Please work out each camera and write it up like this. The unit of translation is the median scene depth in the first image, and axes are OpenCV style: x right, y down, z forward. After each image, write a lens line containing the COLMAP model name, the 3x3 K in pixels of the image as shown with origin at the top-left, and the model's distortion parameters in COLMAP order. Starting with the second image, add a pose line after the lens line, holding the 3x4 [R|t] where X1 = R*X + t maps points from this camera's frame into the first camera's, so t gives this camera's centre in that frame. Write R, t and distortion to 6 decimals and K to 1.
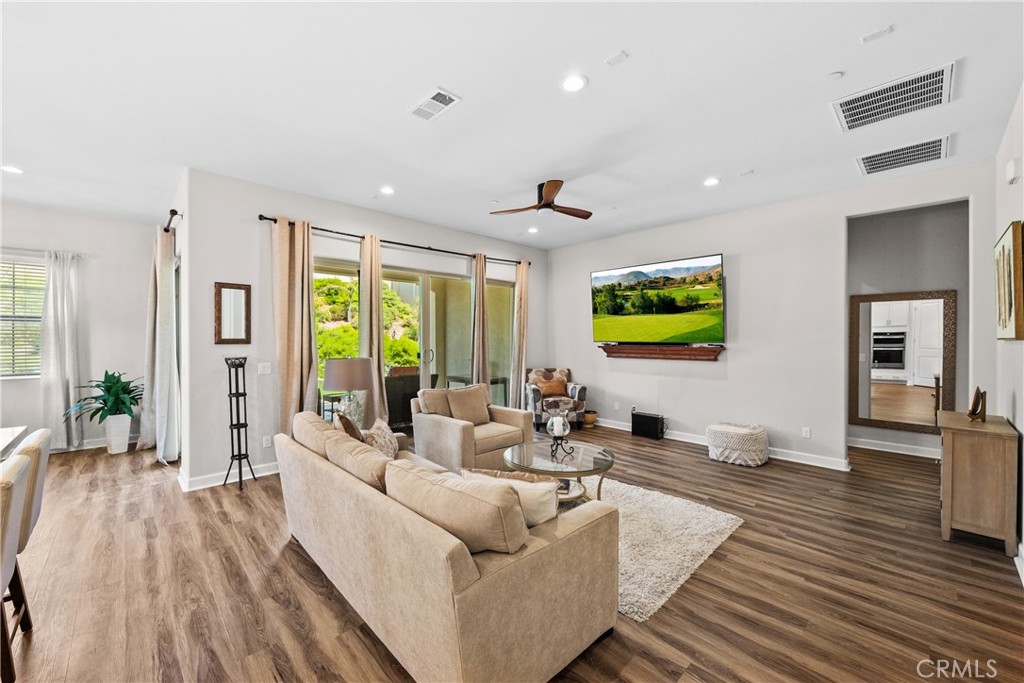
lens RADIAL K [[403.4, 0, 509.7], [0, 403.4, 342.9], [0, 0, 1]] dist [0.001141, -0.000304]
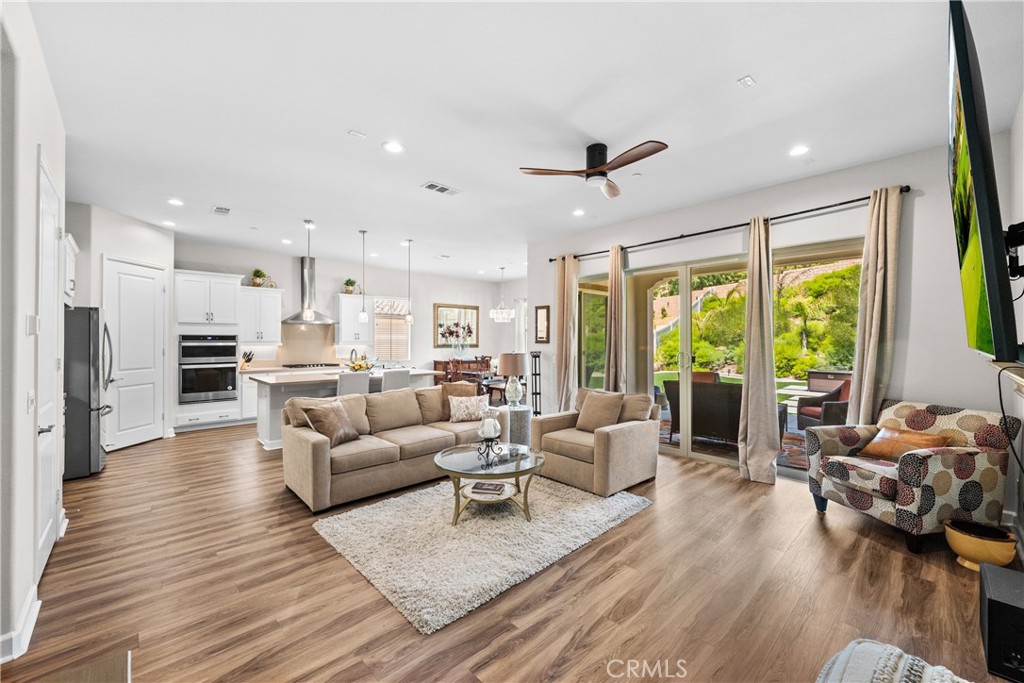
lens RADIAL K [[405.0, 0, 511.5], [0, 405.0, 338.5], [0, 0, 1]] dist [-0.000961, -0.000184]
pose [[-0.005648, -0.002865, -0.999980, 0.733766], [-0.010555, 0.999940, -0.002805, -0.007510], [0.999928, 0.010539, -0.005678, 0.691747]]
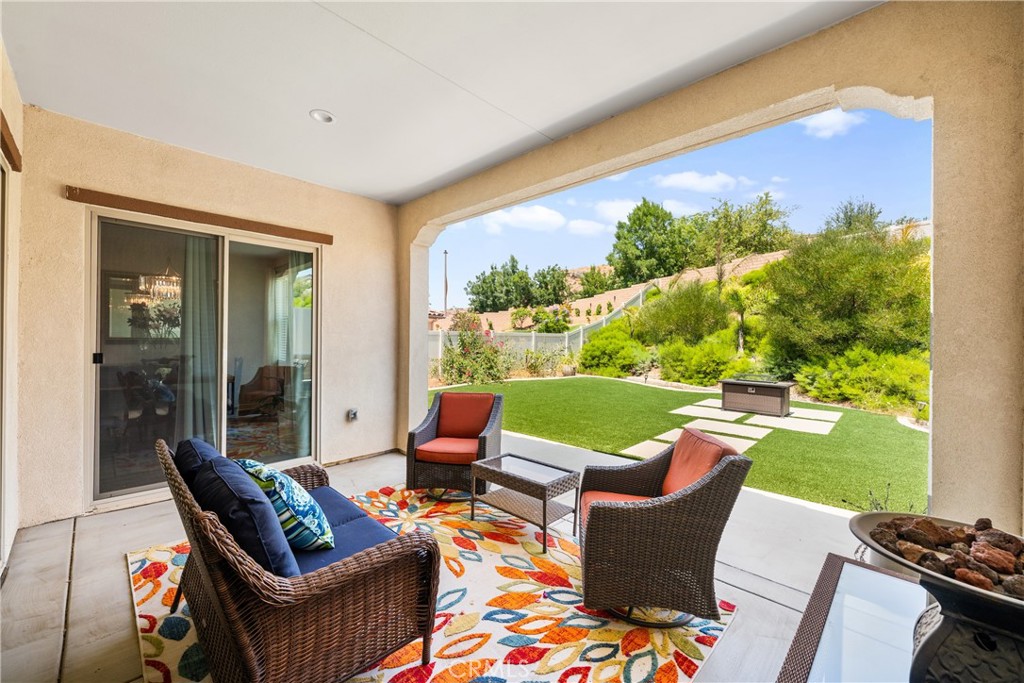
lens RADIAL K [[405.0, 0, 511.5], [0, 405.0, 338.5], [0, 0, 1]] dist [-0.000961, -0.000184]
pose [[0.040079, 0.002925, -0.999192, 0.009651], [-0.019635, 0.999805, 0.002139, -0.006106], [0.999004, 0.019533, 0.040129, 1.456619]]
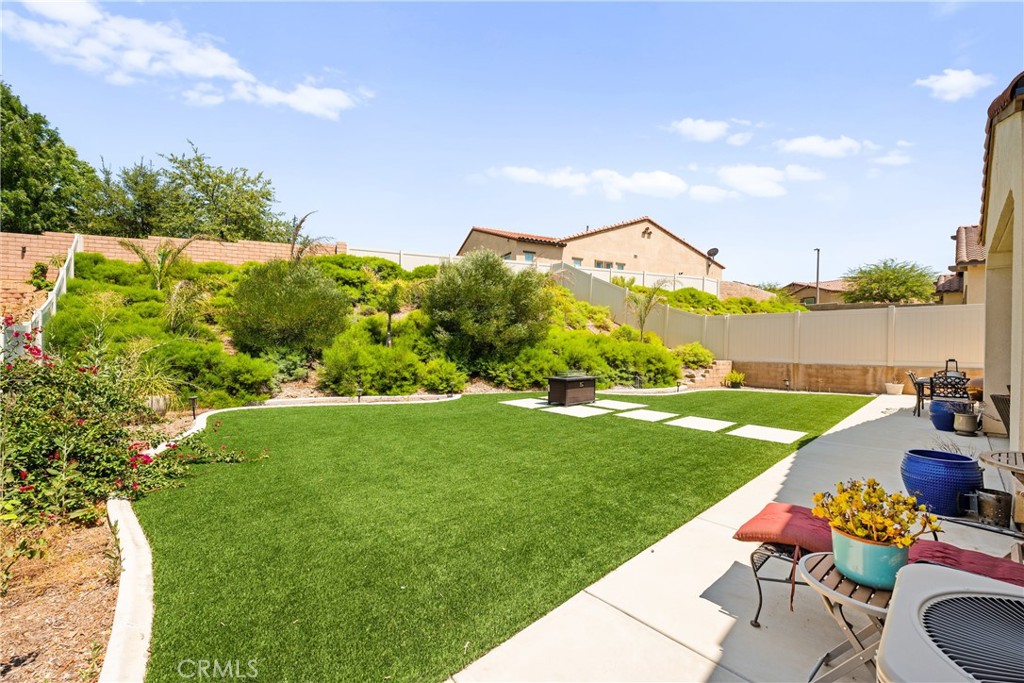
lens RADIAL K [[403.4, 0, 509.7], [0, 403.4, 342.9], [0, 0, 1]] dist [0.001141, -0.000304]
pose [[0.999860, 0.009555, -0.013744, -1.836766], [-0.009707, 0.999891, -0.011097, 0.011968], [0.013637, 0.011228, 0.999844, 0.625667]]
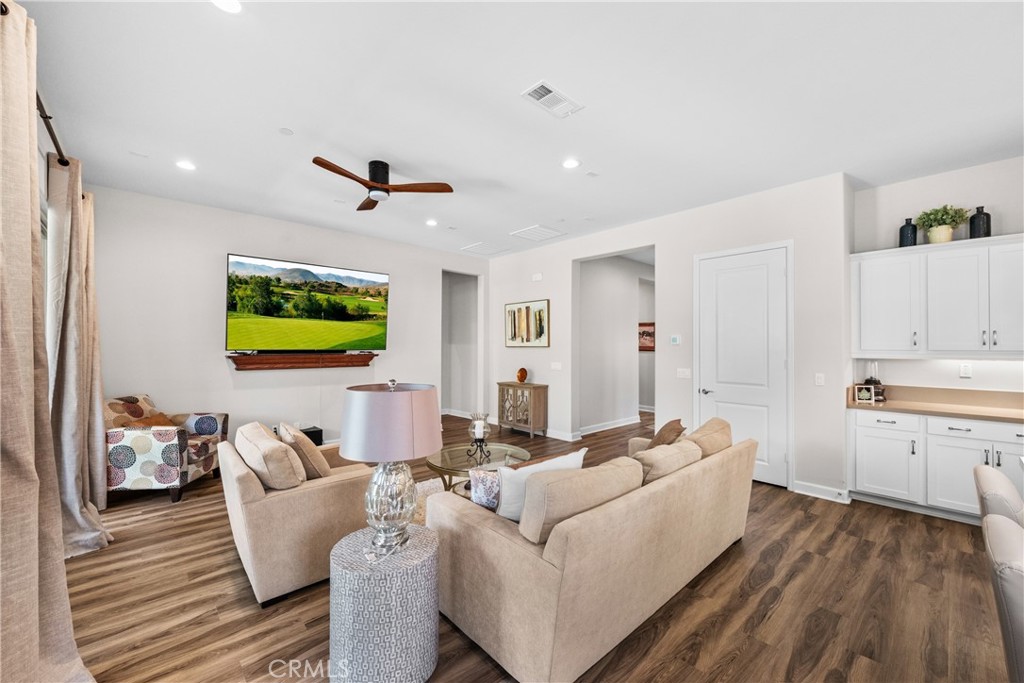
lens RADIAL K [[403.4, 0, 509.7], [0, 403.4, 342.9], [0, 0, 1]] dist [0.001141, -0.000304]
pose [[0.022427, 0.009046, 0.999708, -0.614301], [0.007920, 0.999926, -0.009225, -0.005304], [-0.999717, 0.008124, 0.022354, 0.585357]]
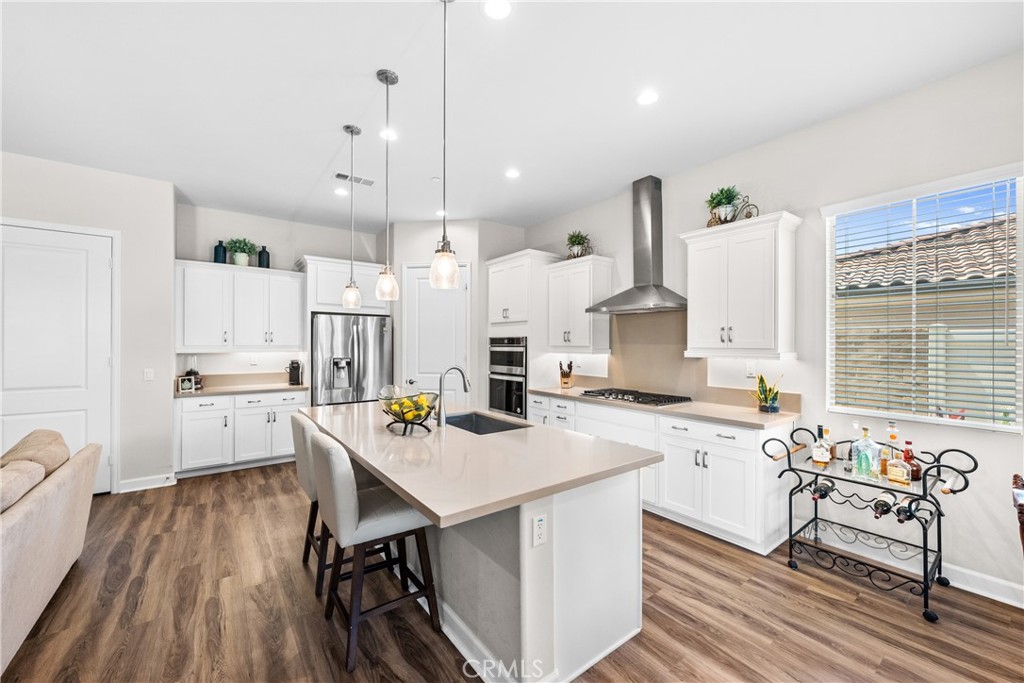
lens RADIAL K [[403.4, 0, 509.7], [0, 403.4, 342.9], [0, 0, 1]] dist [0.001141, -0.000304]
pose [[-0.991879, -0.001007, 0.127184, -0.637522], [0.000030, 0.999967, 0.008154, -0.006848], [-0.127188, 0.008091, -0.991846, 0.707194]]
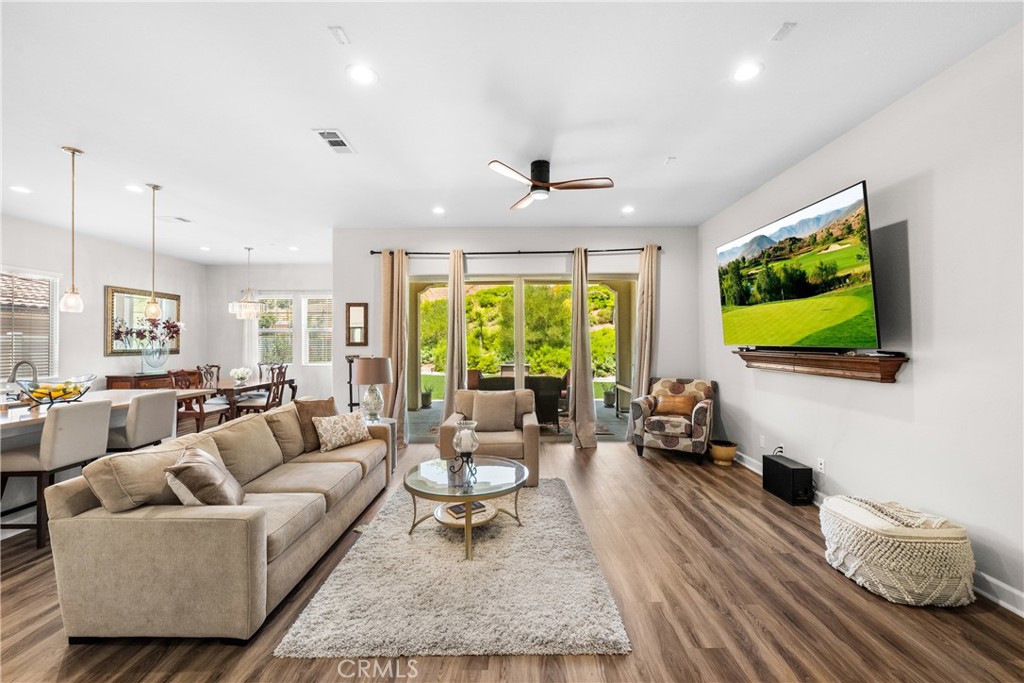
lens RADIAL K [[403.4, 0, 509.7], [0, 403.4, 342.9], [0, 0, 1]] dist [0.001141, -0.000304]
pose [[0.717576, -0.000575, -0.696480, 0.527642], [-0.002083, 0.999993, -0.002971, -0.003383], [0.696477, 0.003583, 0.717570, 0.281725]]
